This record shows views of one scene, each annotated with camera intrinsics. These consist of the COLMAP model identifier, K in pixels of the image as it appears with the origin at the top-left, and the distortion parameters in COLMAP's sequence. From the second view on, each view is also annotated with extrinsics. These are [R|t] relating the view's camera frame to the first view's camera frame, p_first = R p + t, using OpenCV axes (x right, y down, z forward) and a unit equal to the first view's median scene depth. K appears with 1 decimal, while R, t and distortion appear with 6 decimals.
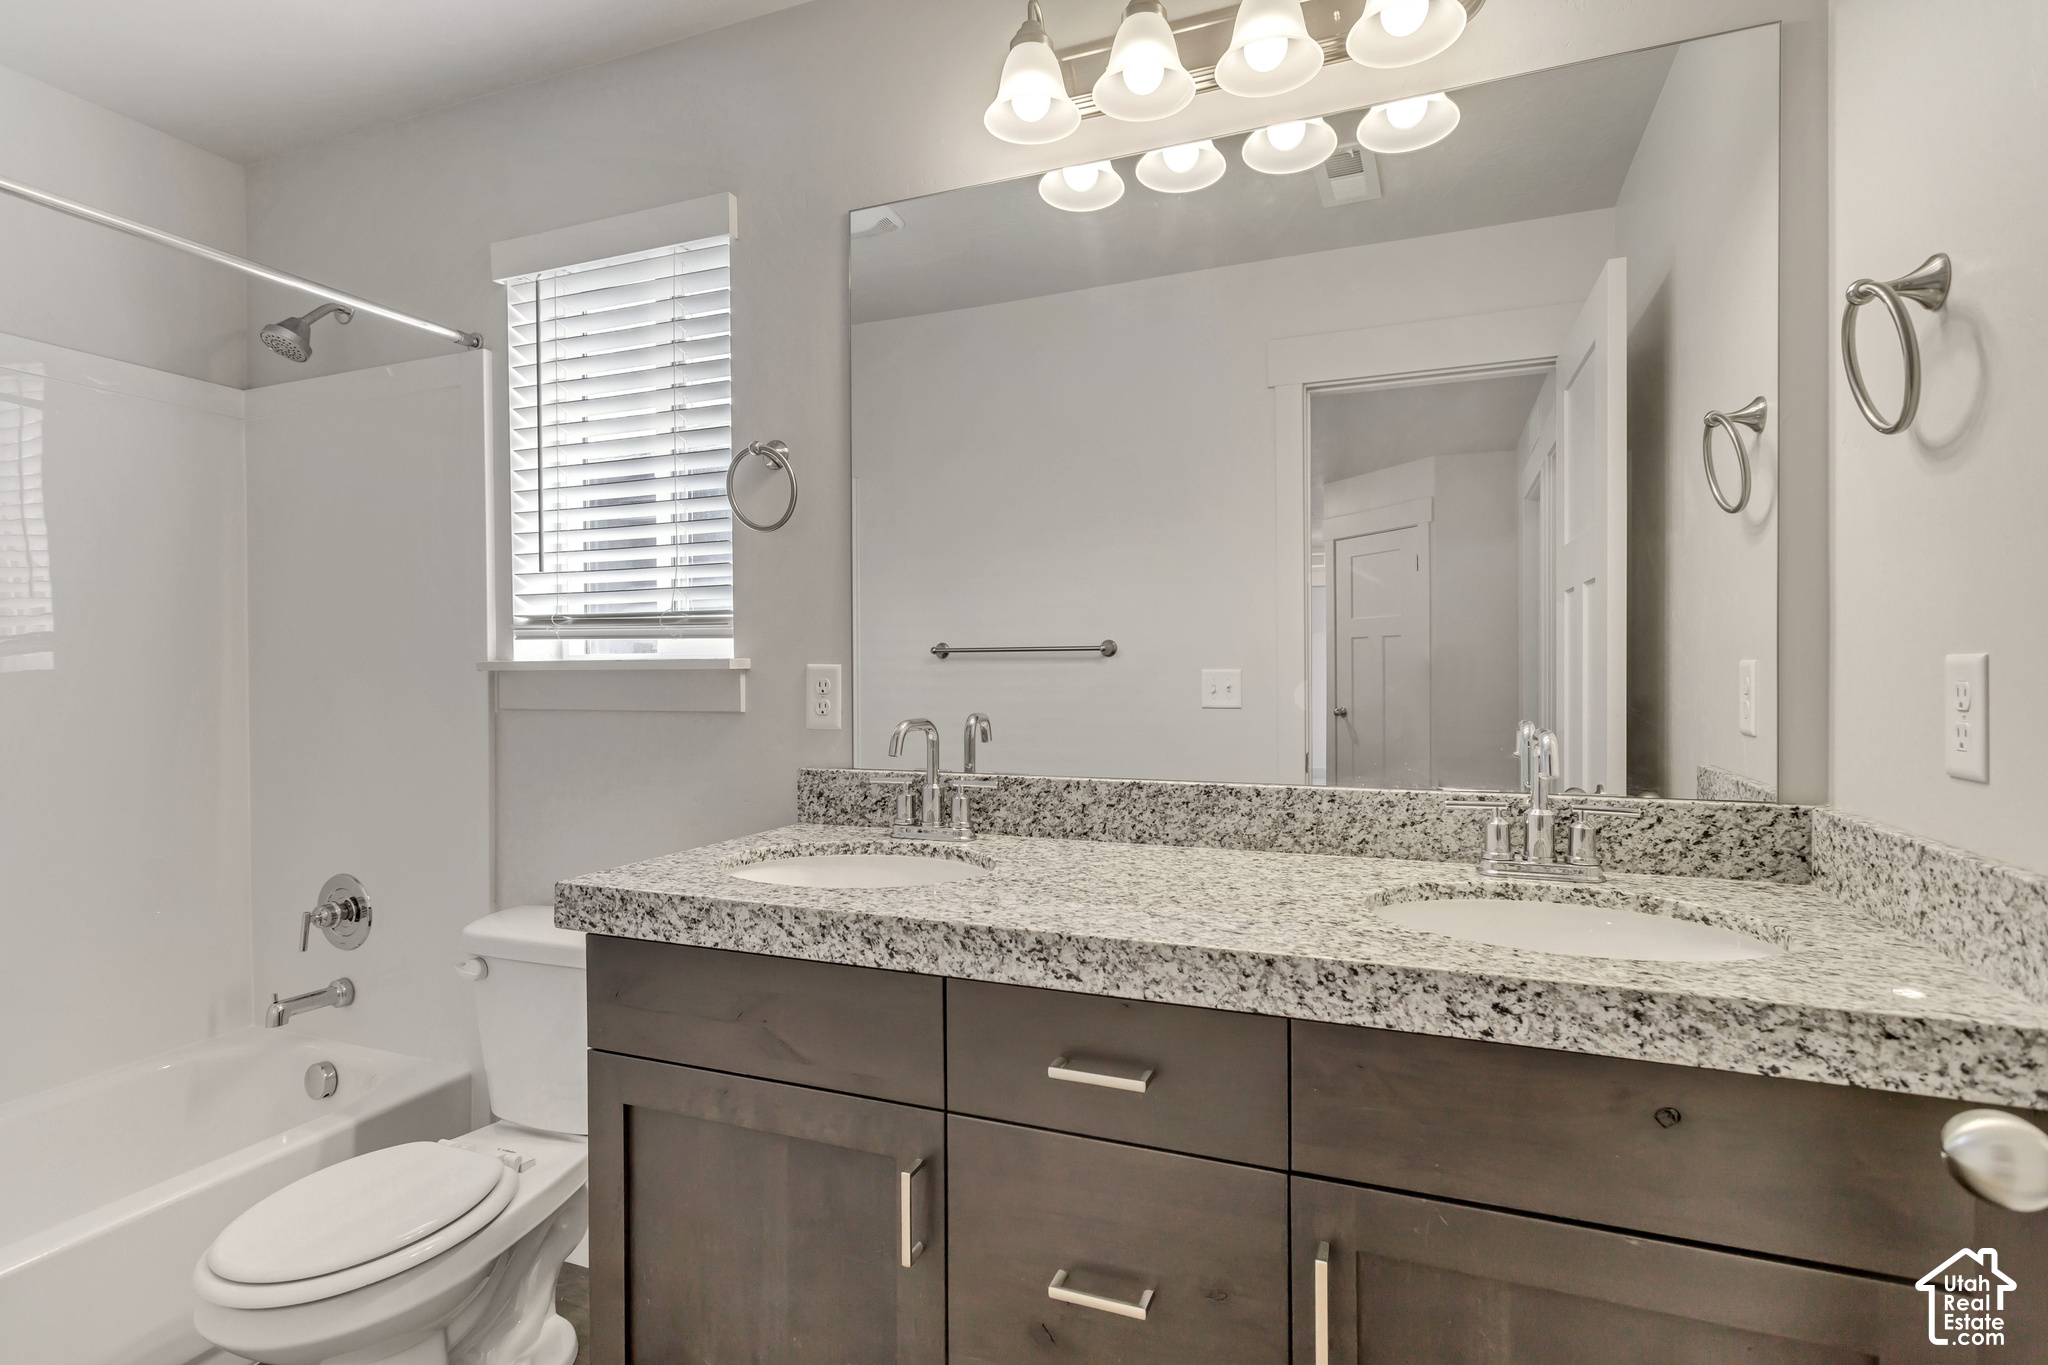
lens RADIAL K [[989.9, 0, 1027.8], [0, 989.9, 673.7], [0, 0, 1]] dist [0.004978, -0.000754]
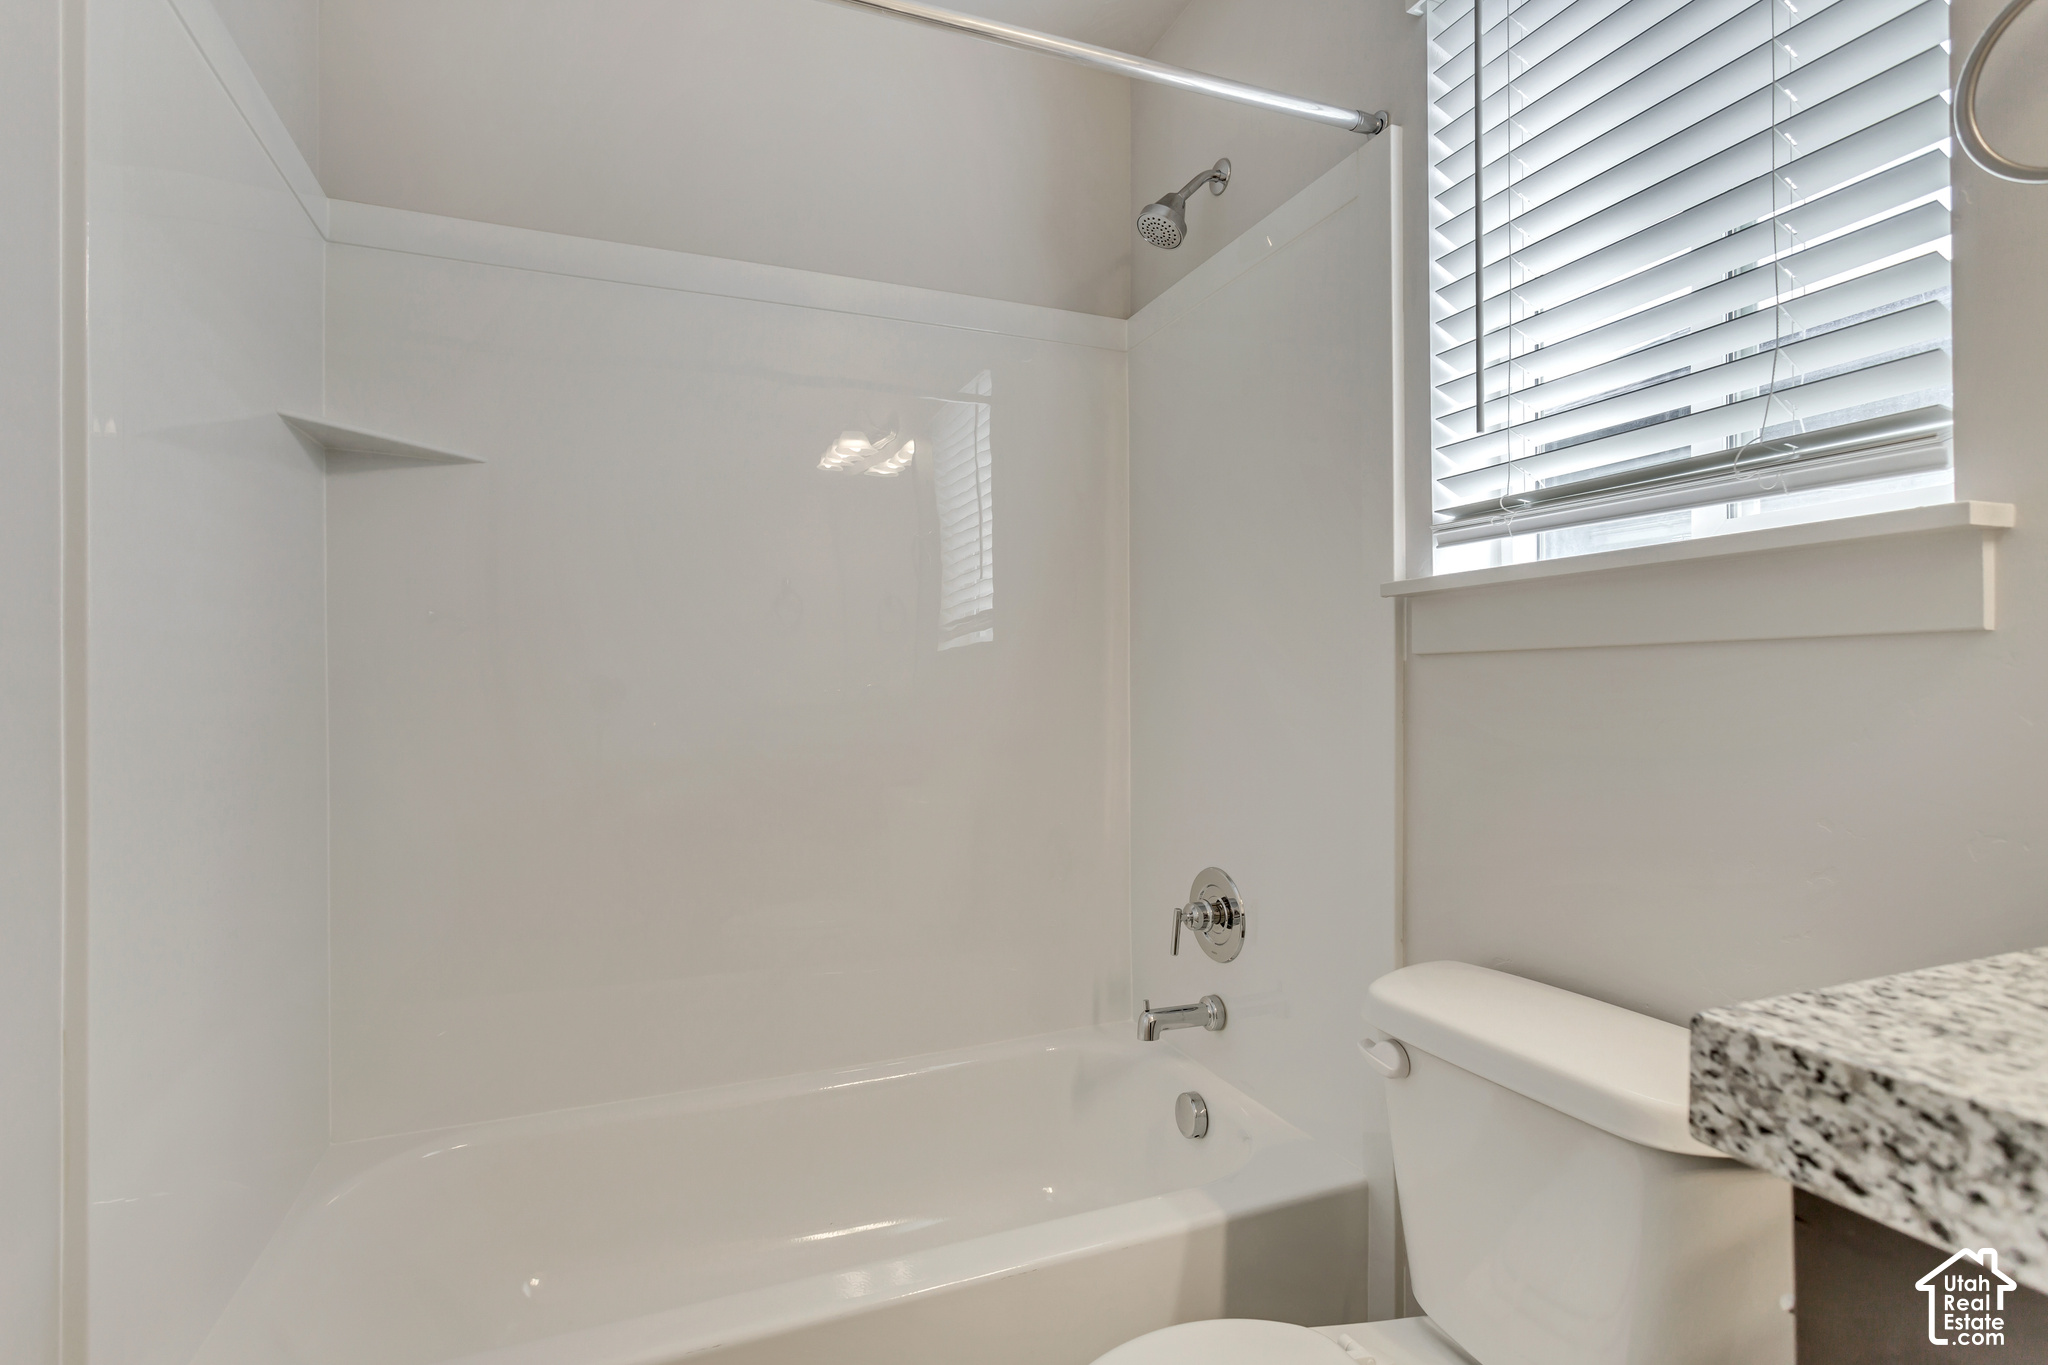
lens RADIAL K [[989.9, 0, 1019.2], [0, 989.9, 679.8], [0, 0, 1]] dist [0.004978, -0.000754]
pose [[0.692648, 0.001708, -0.721274, -0.232453], [-0.005704, 0.999979, -0.003109, 0.055594], [0.721254, 0.006268, 0.692643, 0.345568]]
